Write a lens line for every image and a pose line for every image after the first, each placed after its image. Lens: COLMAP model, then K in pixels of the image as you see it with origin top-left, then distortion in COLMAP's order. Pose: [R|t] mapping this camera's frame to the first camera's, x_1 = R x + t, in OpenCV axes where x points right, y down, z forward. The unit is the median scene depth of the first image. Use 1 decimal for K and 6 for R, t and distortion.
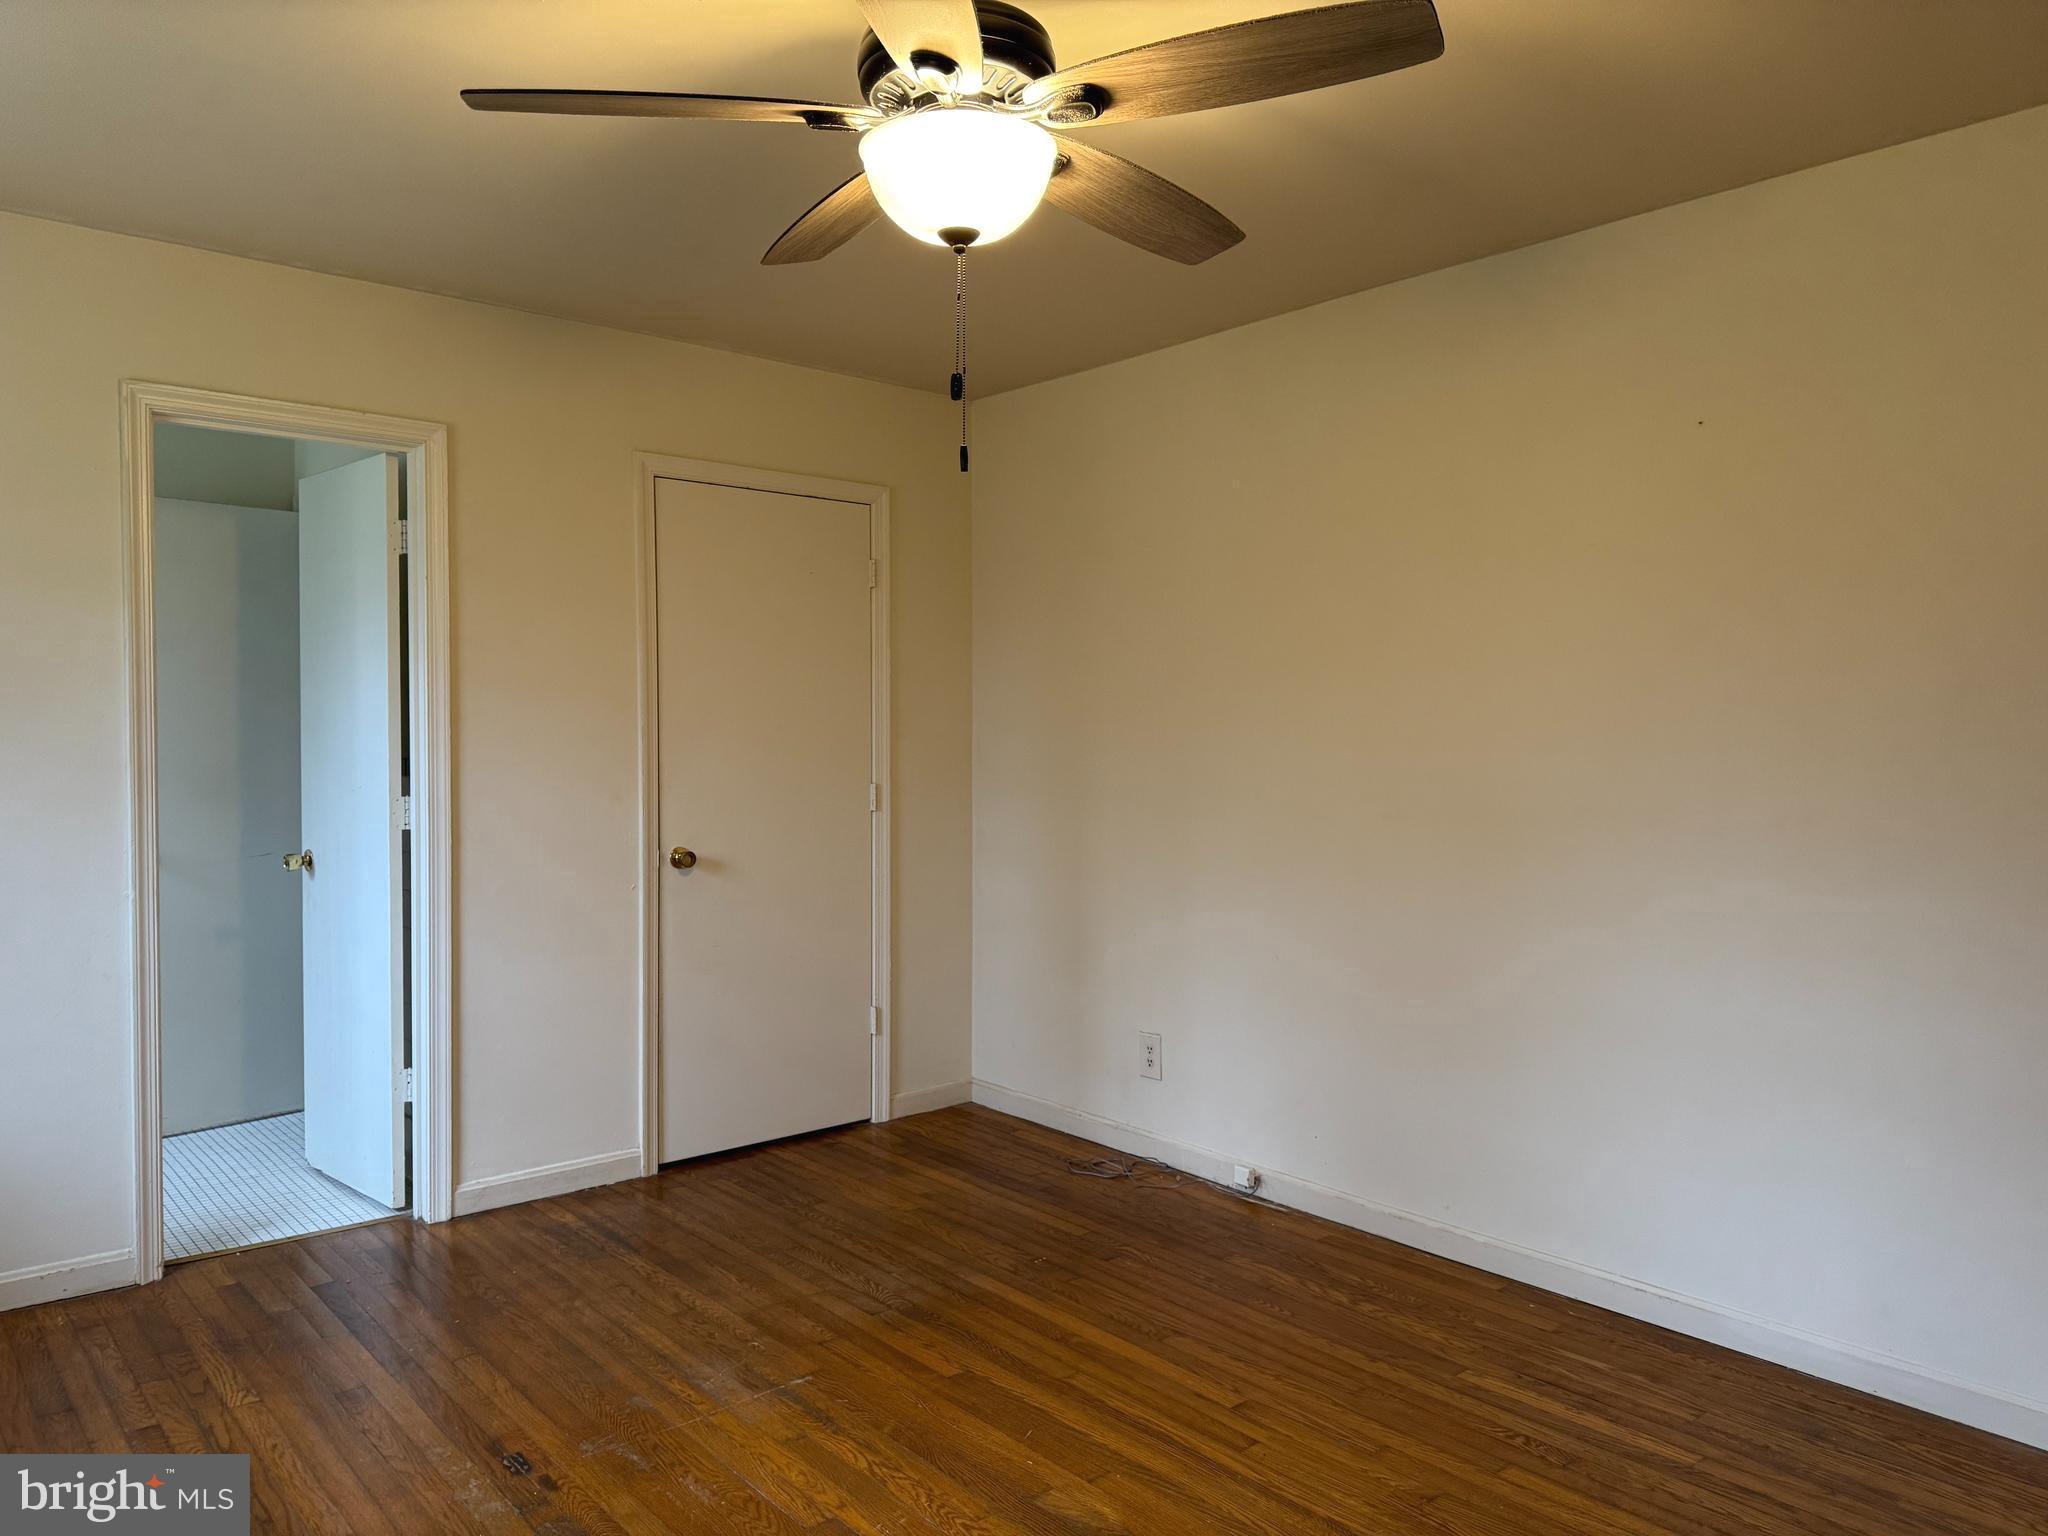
lens RADIAL K [[1441.5, 0, 987.0], [0, 1441.5, 766.7], [0, 0, 1]] dist [0.008100, -0.007507]
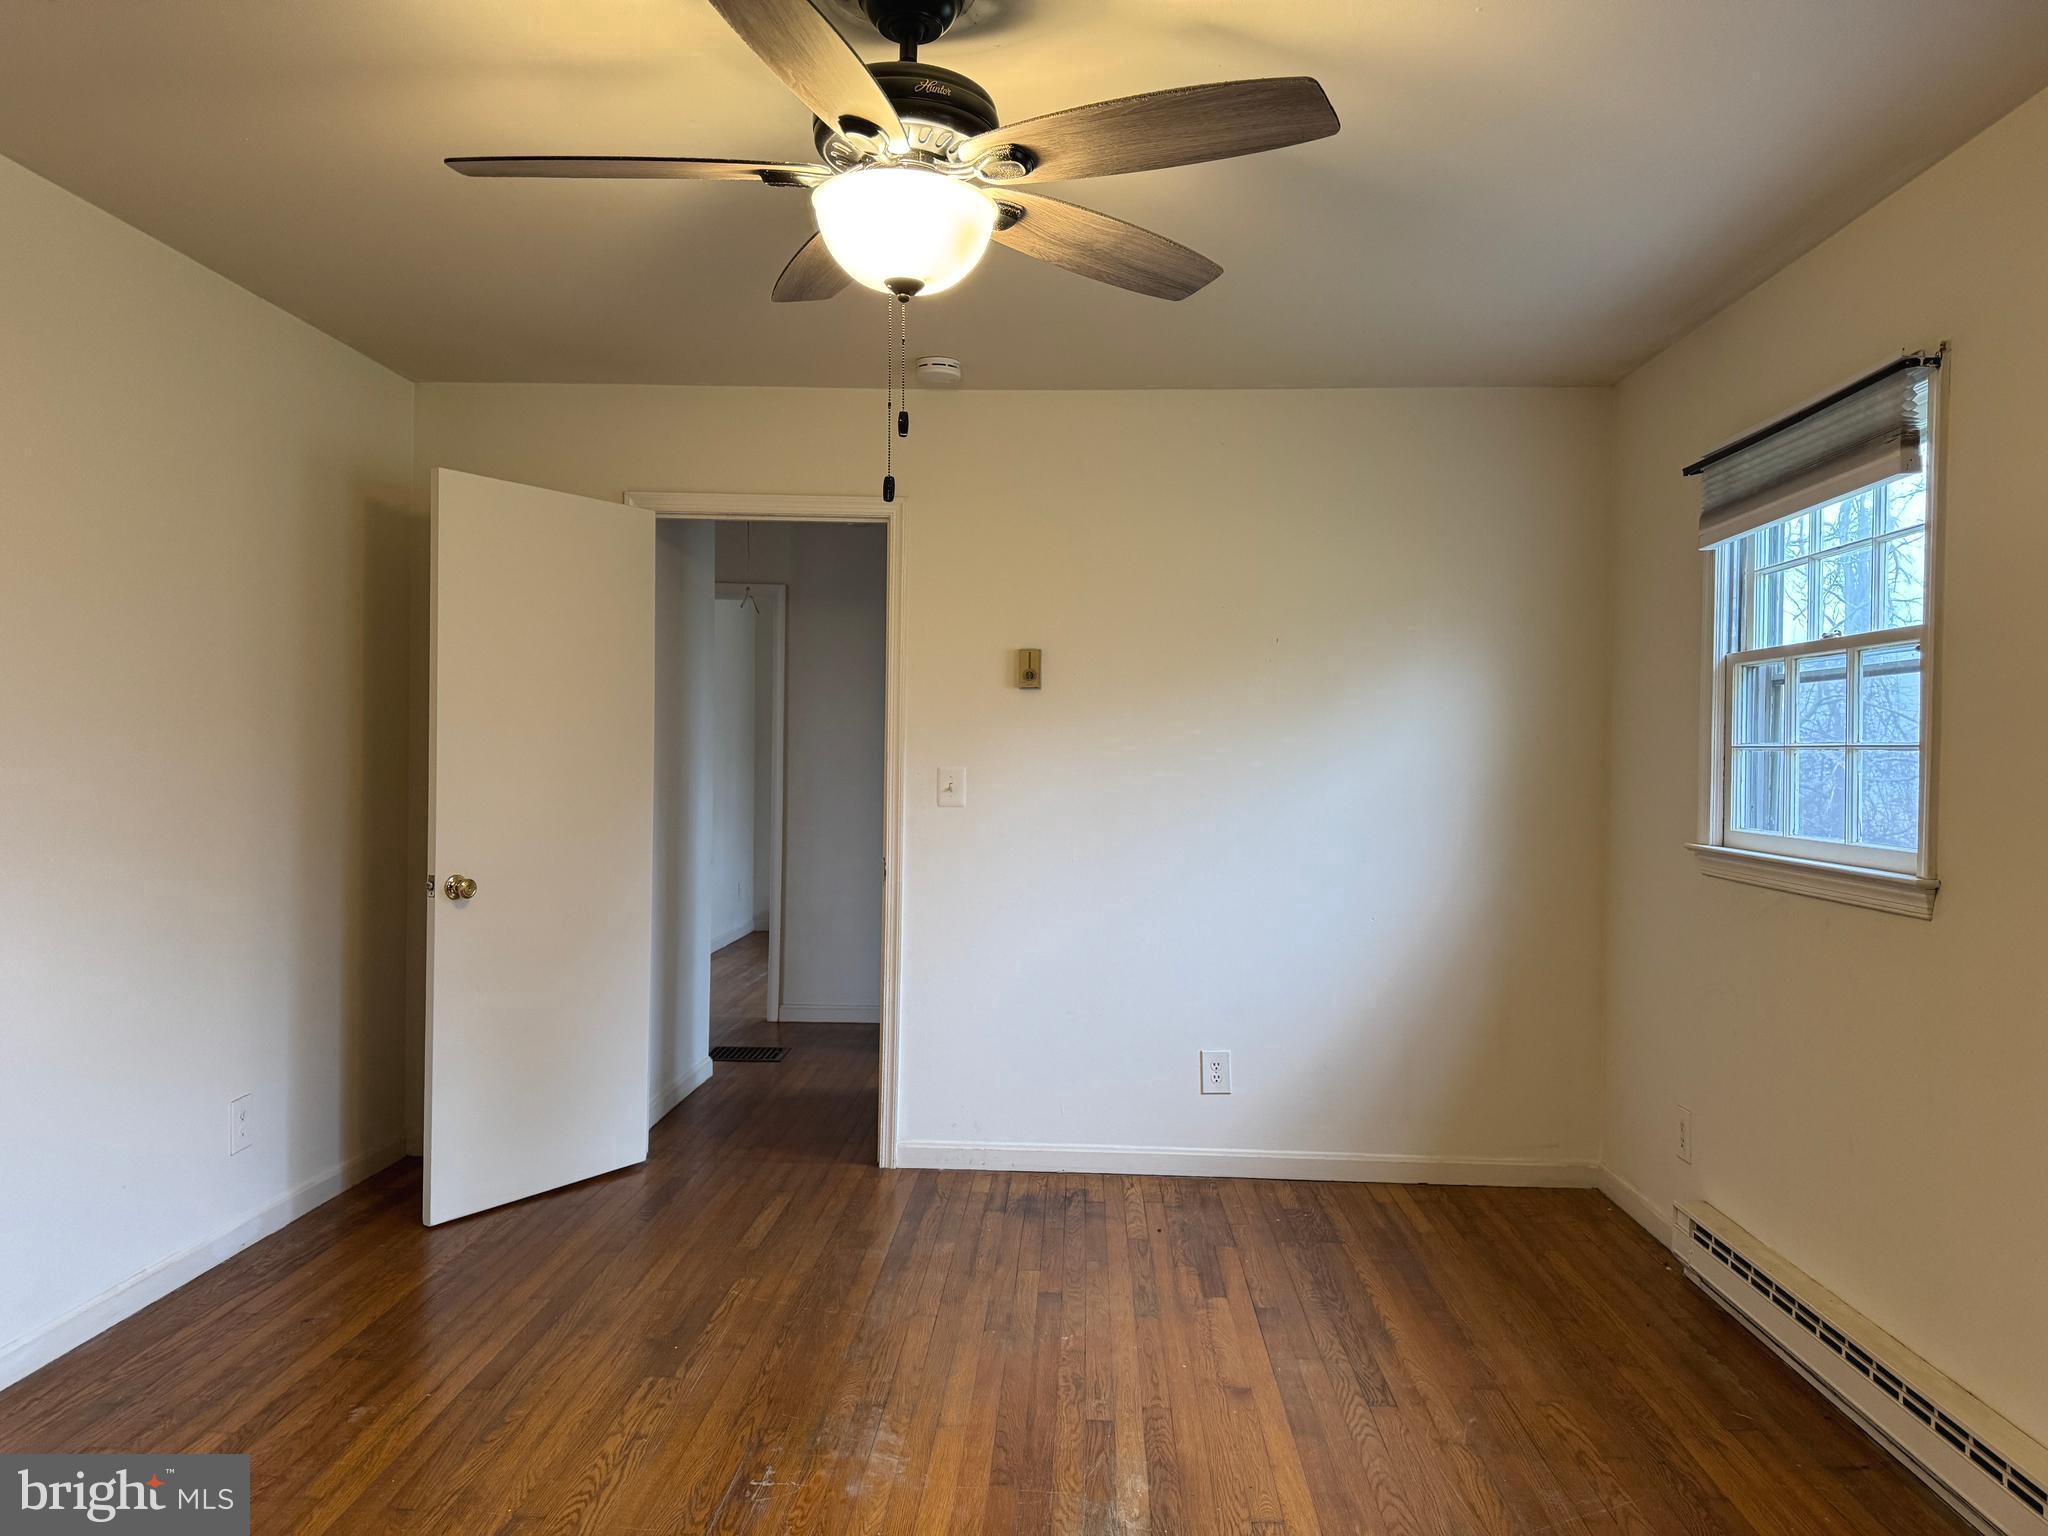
lens RADIAL K [[1449.4, 0, 1024.6], [0, 1449.4, 725.5], [0, 0, 1]] dist [0.005882, -0.009930]
pose [[-0.747635, -0.001699, 0.664108, -0.498853], [0.003783, 0.999970, 0.006818, -0.030021], [-0.664099, 0.007610, -0.747606, 1.077223]]
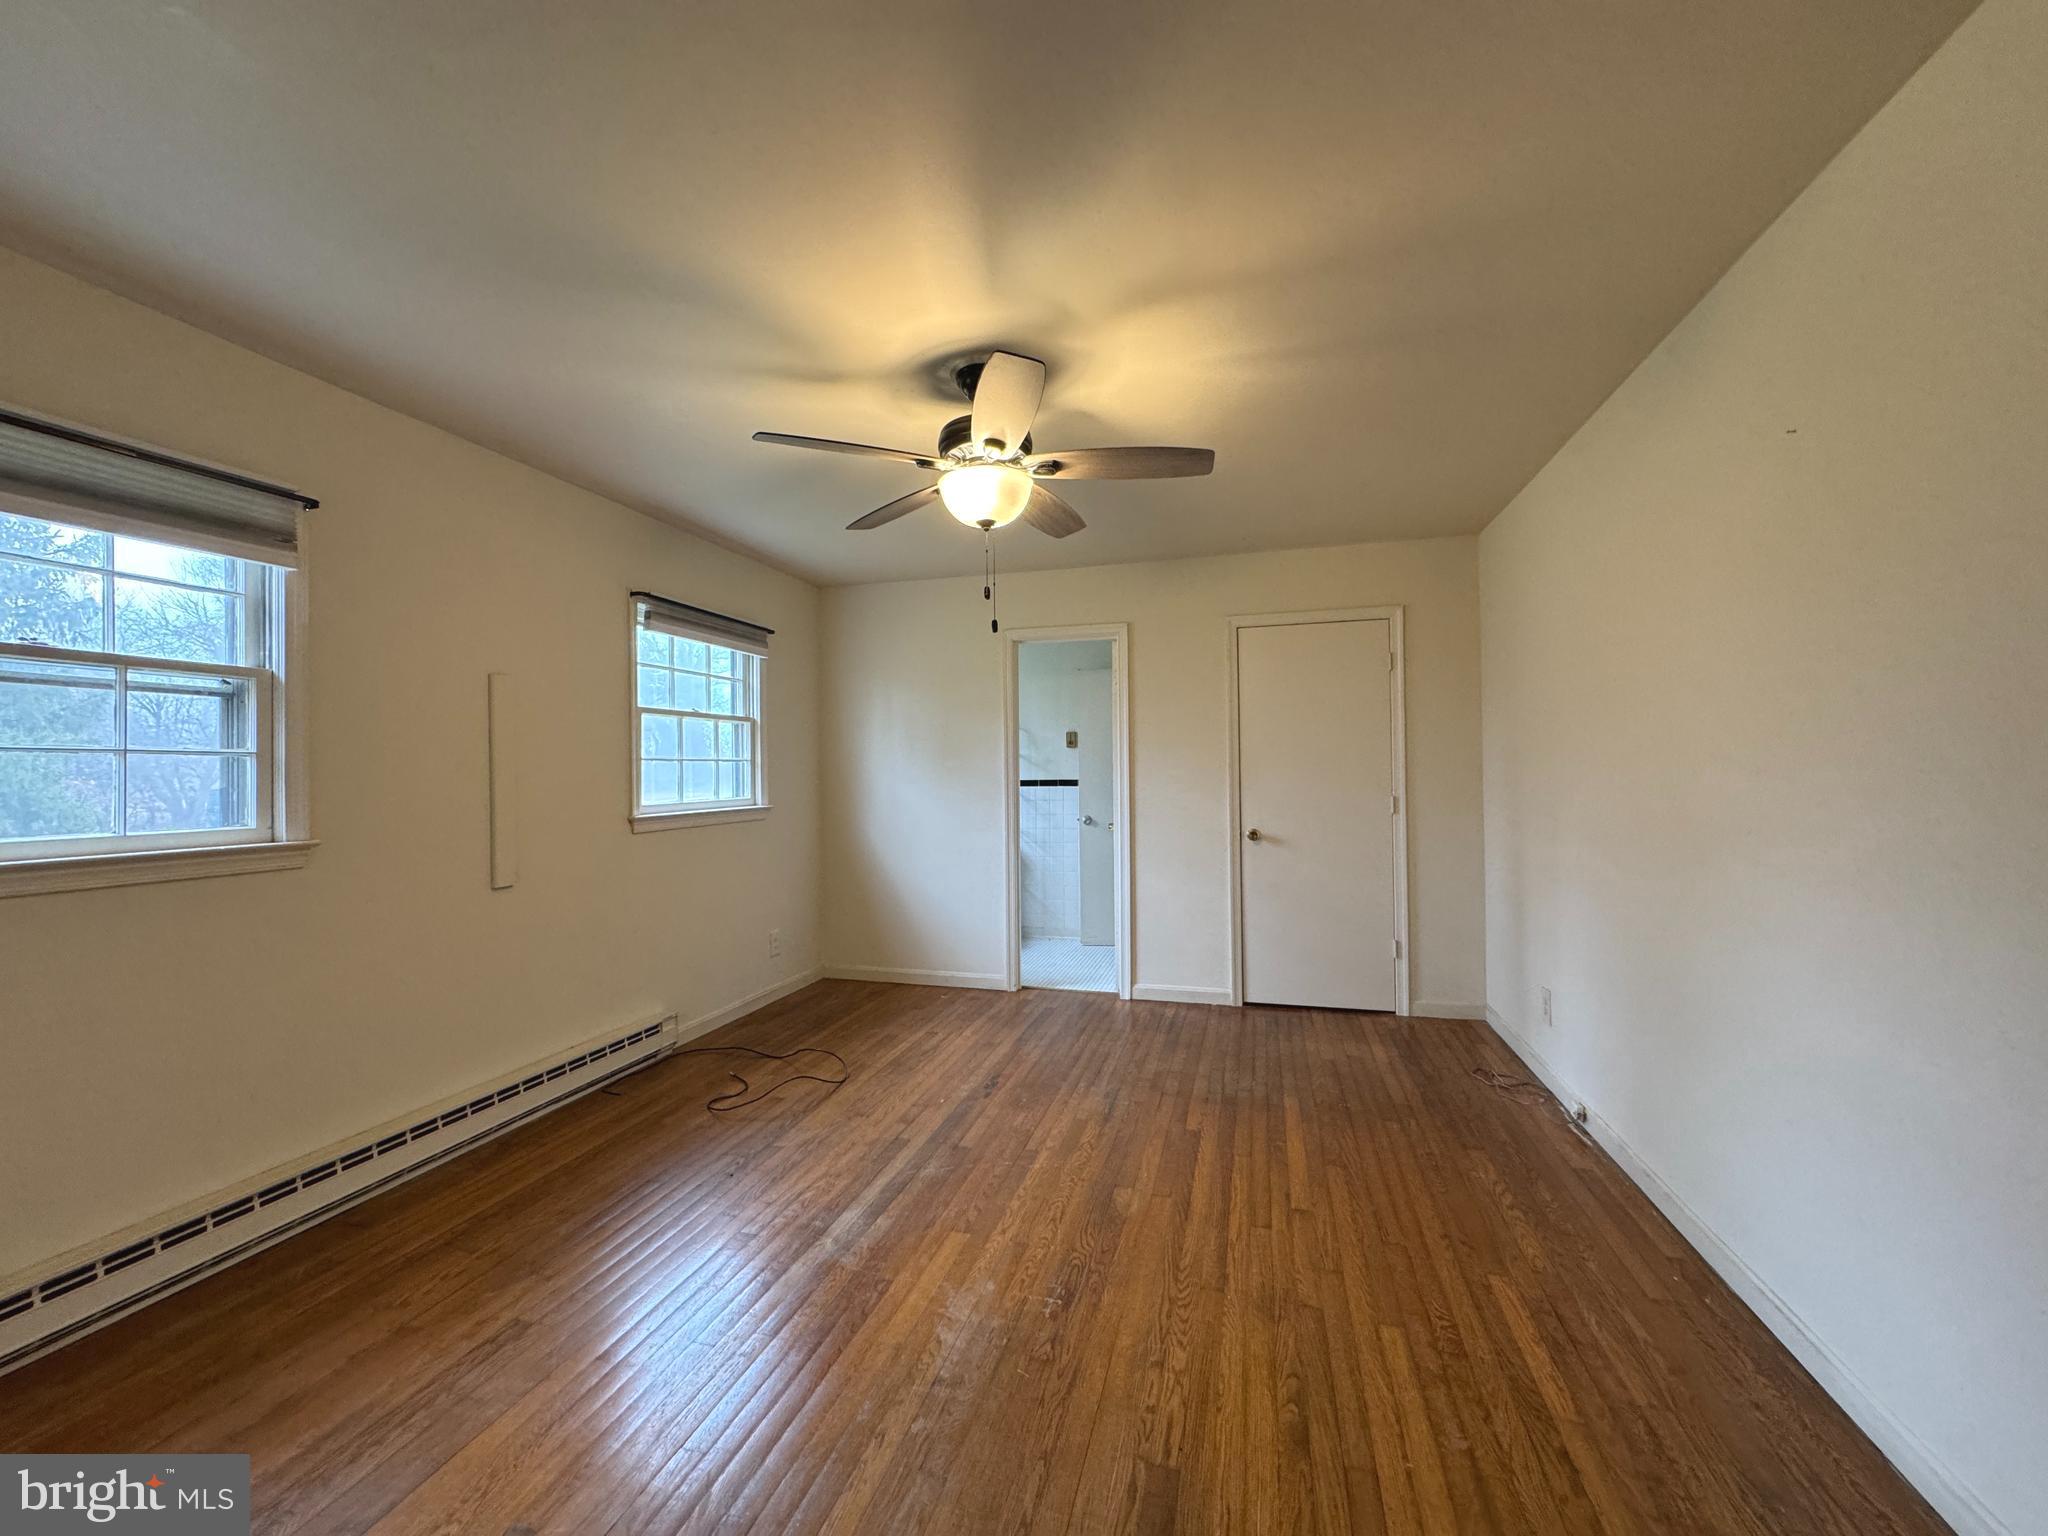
lens RADIAL K [[804.1, 0, 1024.0], [0, 804.1, 768.0], [0, 0, 1]] dist [0.001999, 0.000114]
pose [[0.571376, -0.010842, -0.820617, 0.586175], [-0.013917, 0.999641, -0.022897, 0.008719], [0.820571, 0.024503, 0.571020, 0.237724]]
